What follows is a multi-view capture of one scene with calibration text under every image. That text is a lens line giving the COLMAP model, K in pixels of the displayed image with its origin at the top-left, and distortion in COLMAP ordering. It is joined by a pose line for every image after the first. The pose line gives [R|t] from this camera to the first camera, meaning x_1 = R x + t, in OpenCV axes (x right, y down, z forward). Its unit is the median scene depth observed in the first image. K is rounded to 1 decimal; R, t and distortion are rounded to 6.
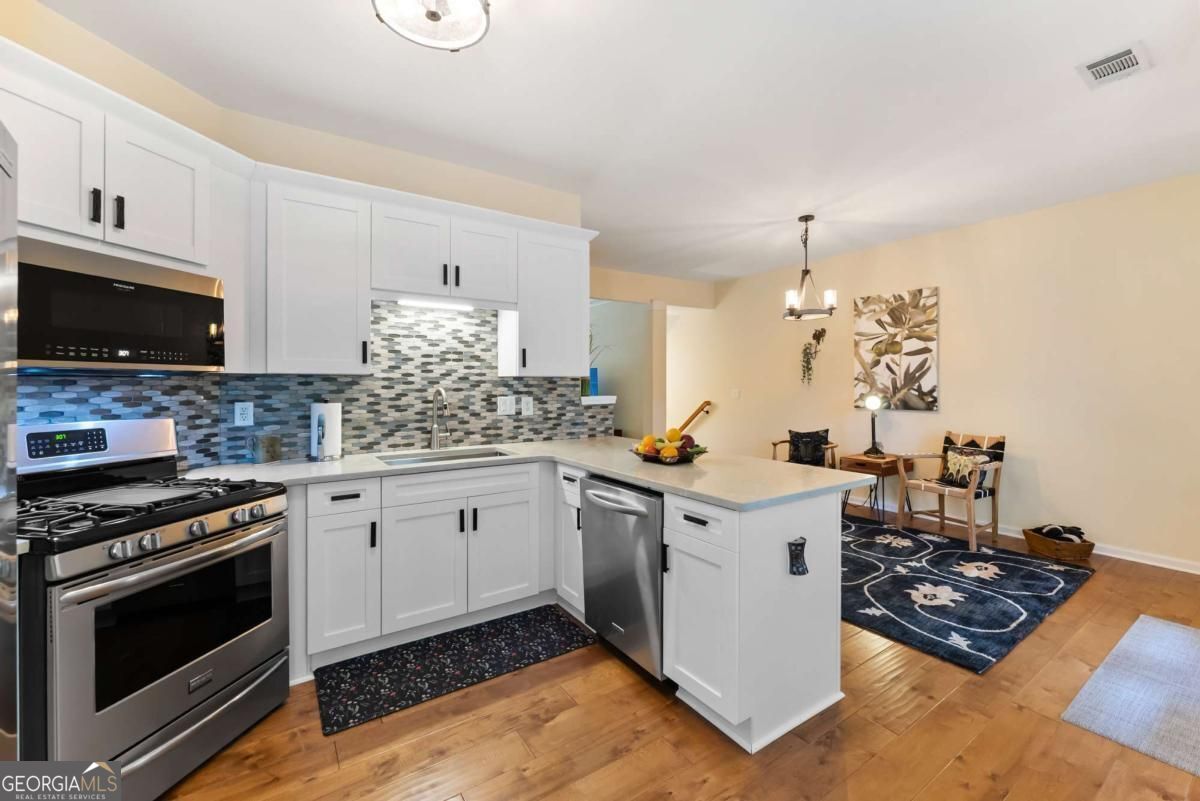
lens RADIAL K [[481.4, 0, 600.0], [0, 481.4, 385.6], [0, 0, 1]] dist [-0.001776, 0.000523]
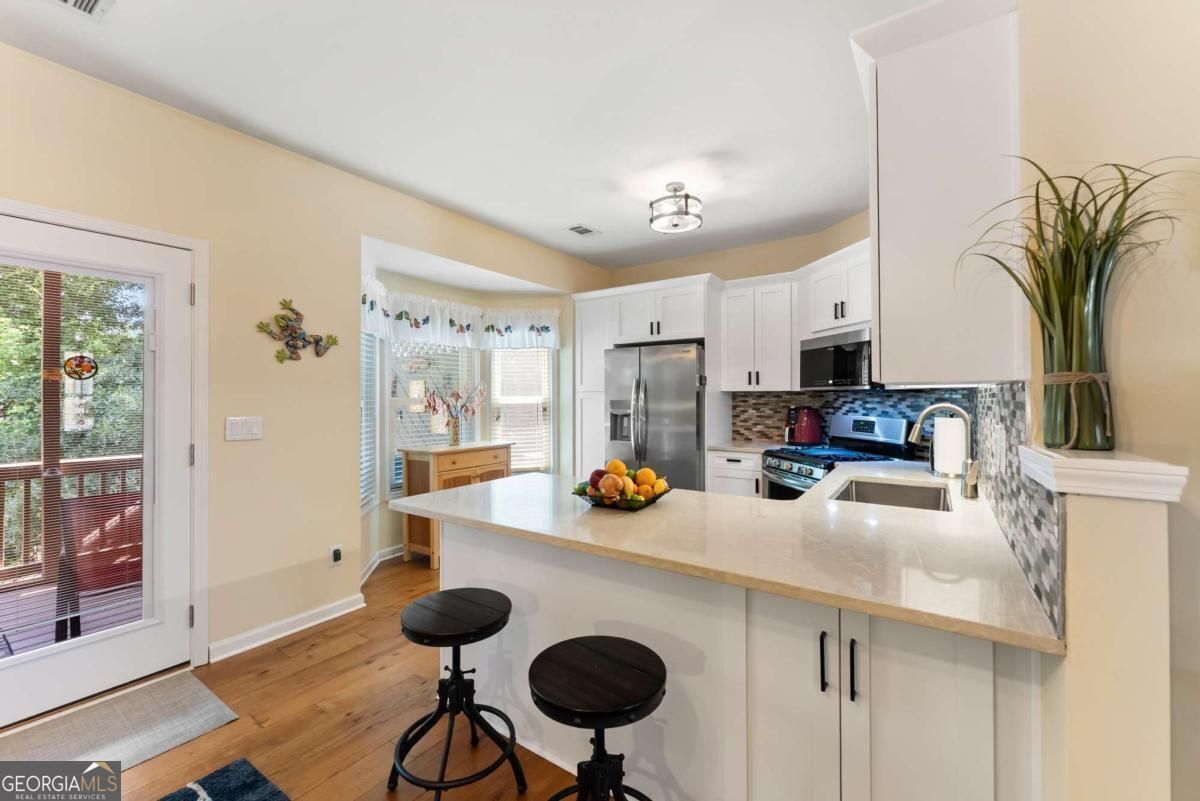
lens RADIAL K [[481.4, 0, 587.1], [0, 481.4, 397.9], [0, 0, 1]] dist [-0.001776, 0.000523]
pose [[-0.936673, 0.007222, -0.350132, 0.299082], [0.005387, 0.999966, 0.006216, -0.008061], [0.350165, 0.003936, -0.936680, 1.104692]]
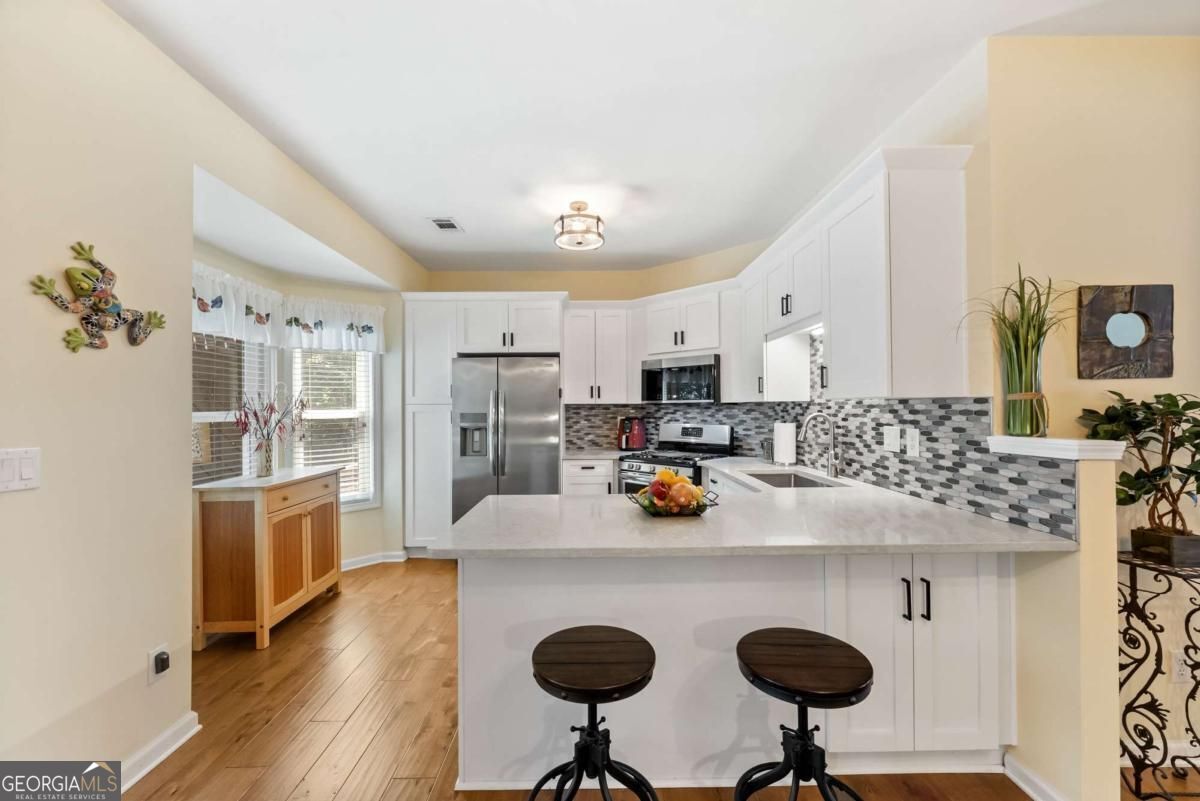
lens RADIAL K [[481.4, 0, 584.9], [0, 481.4, 405.5], [0, 0, 1]] dist [-0.001776, 0.000523]
pose [[-0.563406, 0.002356, -0.826177, 0.565933], [0.006255, 0.999979, -0.001414, -0.008788], [0.826156, -0.005964, -0.563409, 0.871192]]
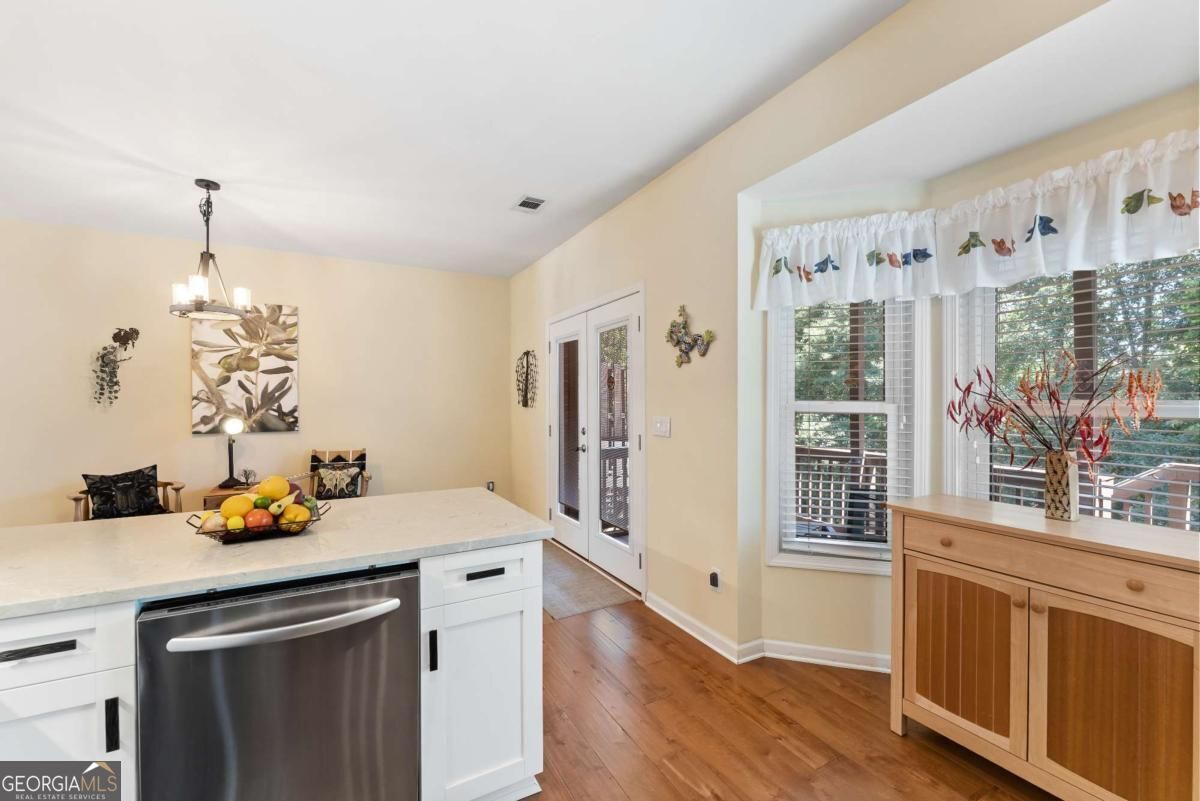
lens RADIAL K [[481.4, 0, 592.8], [0, 481.4, 406.5], [0, 0, 1]] dist [-0.001776, 0.000523]
pose [[0.092822, -0.008938, 0.995643, -0.282563], [0.005433, 0.999949, 0.008470, -0.004051], [-0.995668, 0.004623, 0.092866, 0.350726]]
